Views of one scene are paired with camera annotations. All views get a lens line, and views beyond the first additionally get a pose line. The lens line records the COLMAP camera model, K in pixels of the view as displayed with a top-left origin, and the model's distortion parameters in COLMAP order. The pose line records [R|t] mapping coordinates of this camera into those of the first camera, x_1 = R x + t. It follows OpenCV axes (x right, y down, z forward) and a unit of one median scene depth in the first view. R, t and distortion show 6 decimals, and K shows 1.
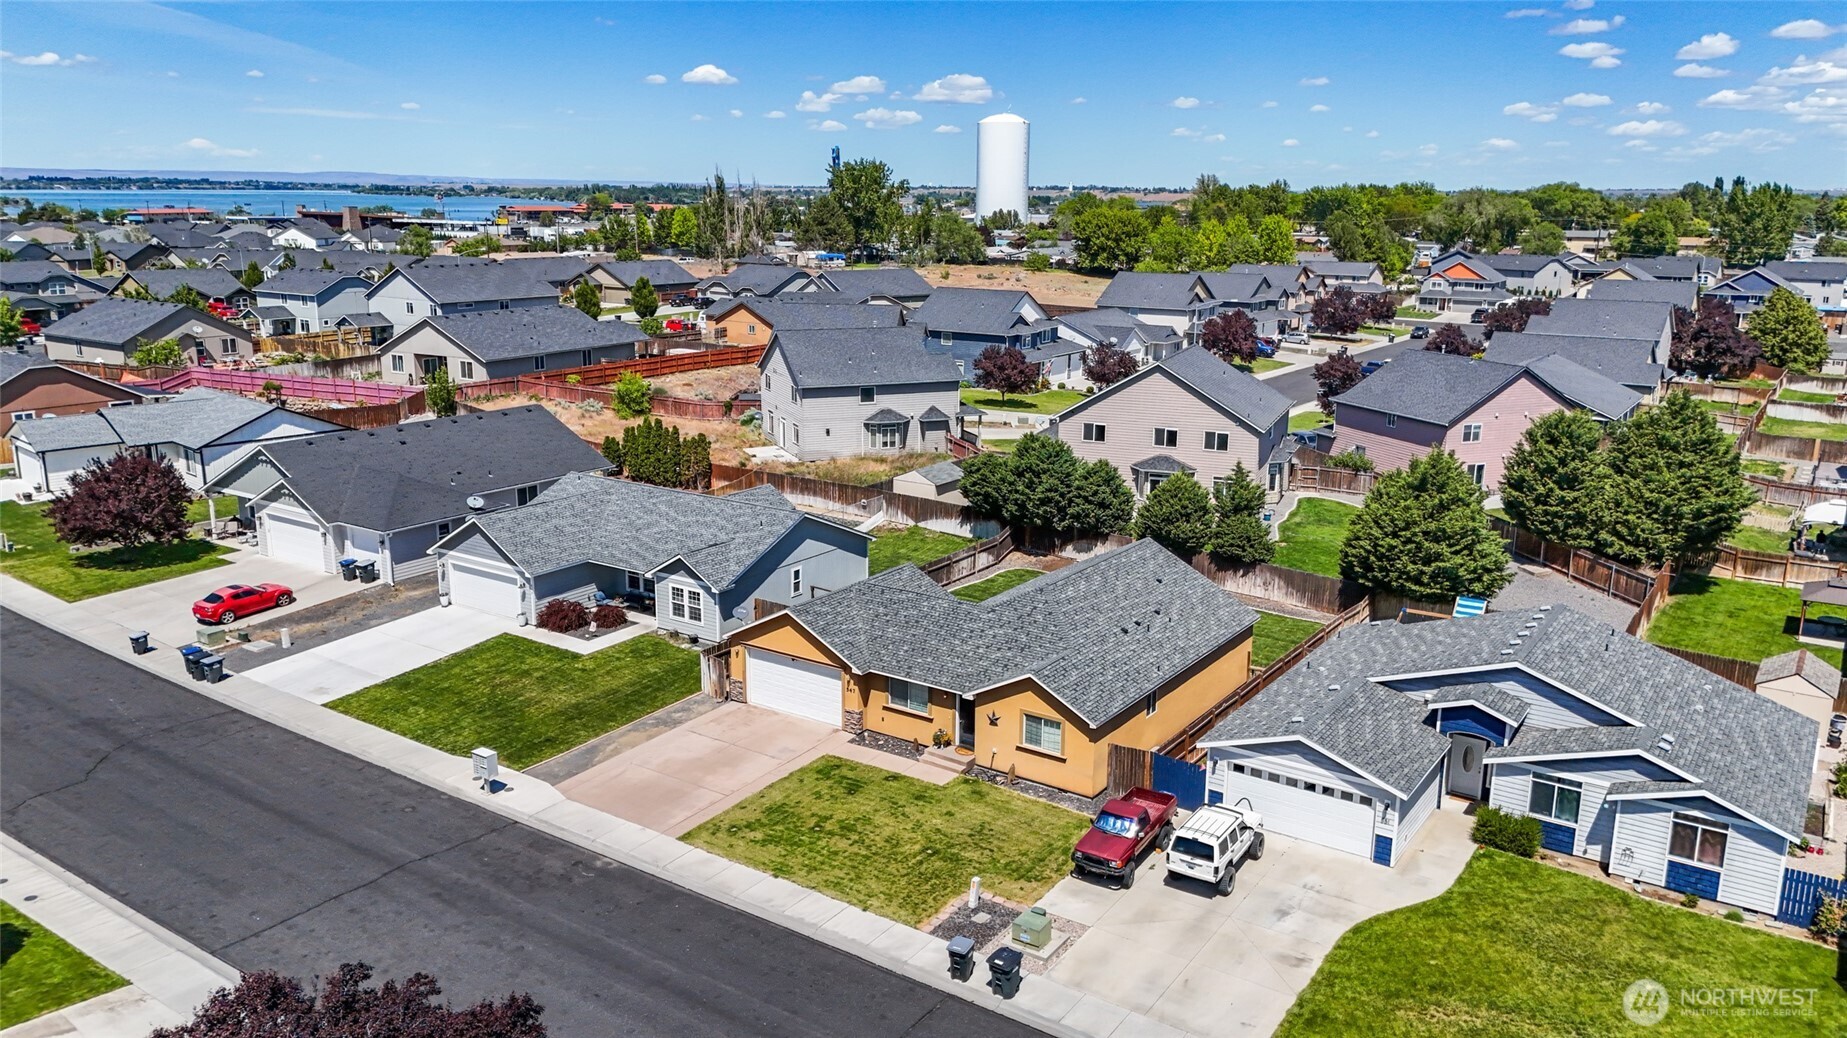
lens RADIAL K [[1348.8, 0, 938.1], [0, 1348.8, 512.0], [0, 0, 1]] dist [0.044073, -0.022406]
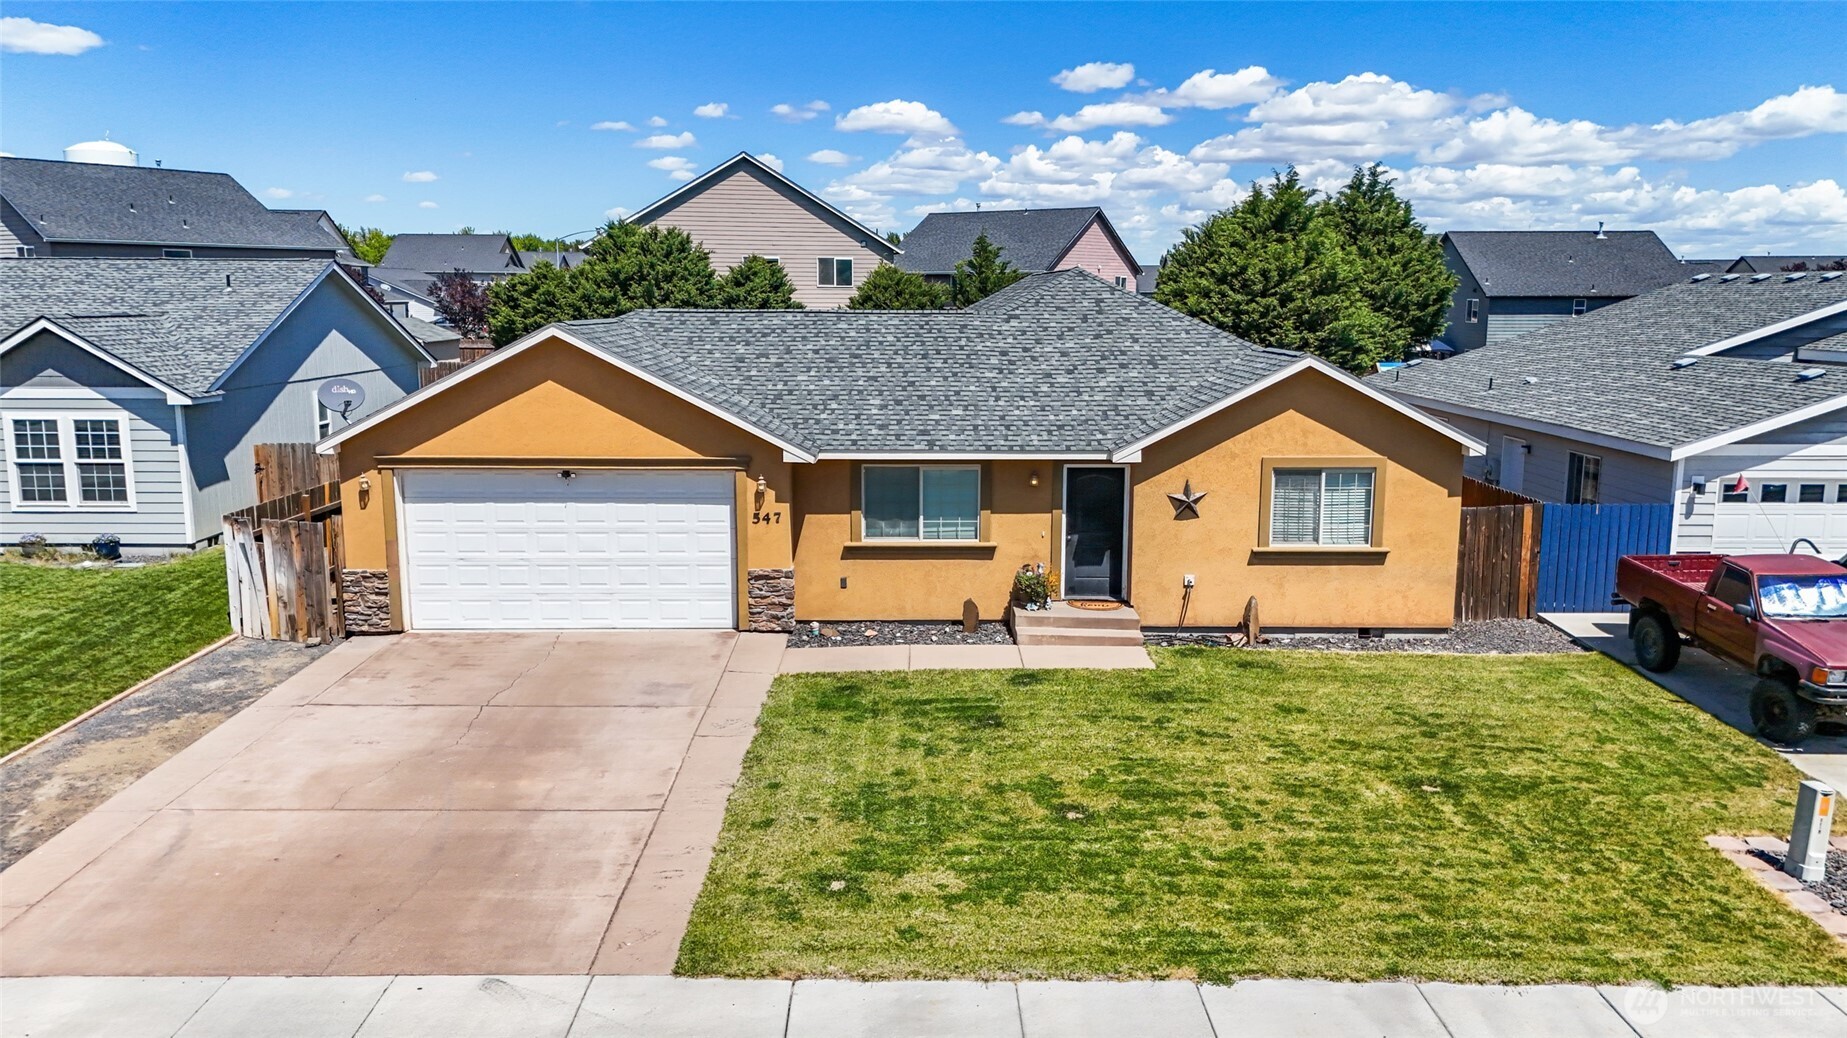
lens RADIAL K [[1348.8, 0, 932.7], [0, 1348.8, 523.5], [0, 0, 1]] dist [0.044073, -0.022406]
pose [[0.823105, -0.103326, 0.558410, -0.239143], [0.134742, 0.990763, -0.015285, 0.145761], [-0.551673, 0.087823, 0.829424, 0.653620]]
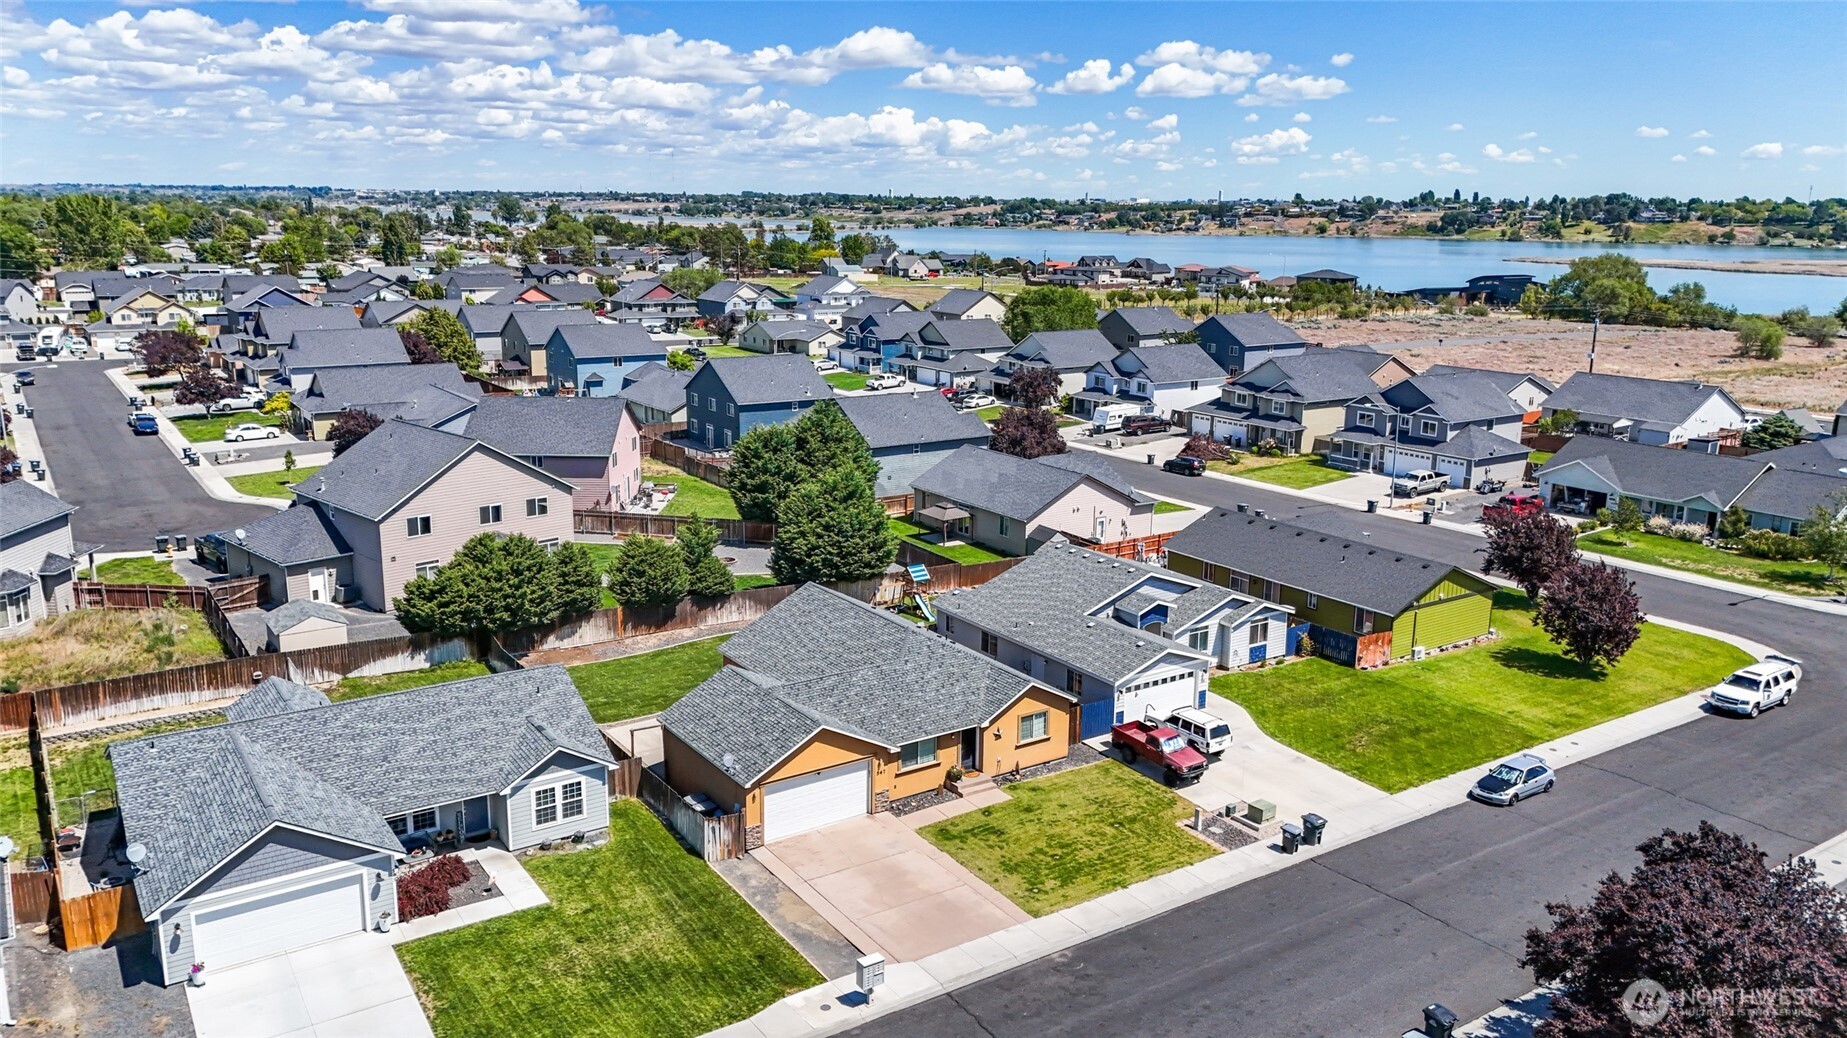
lens RADIAL K [[1348.8, 0, 926.4], [0, 1348.8, 517.2], [0, 0, 1]] dist [0.044073, -0.022406]
pose [[0.369913, -0.213858, 0.904118, -0.972853], [0.204040, 0.968088, 0.145508, -0.211667], [-0.906384, 0.130651, 0.401744, 0.508955]]
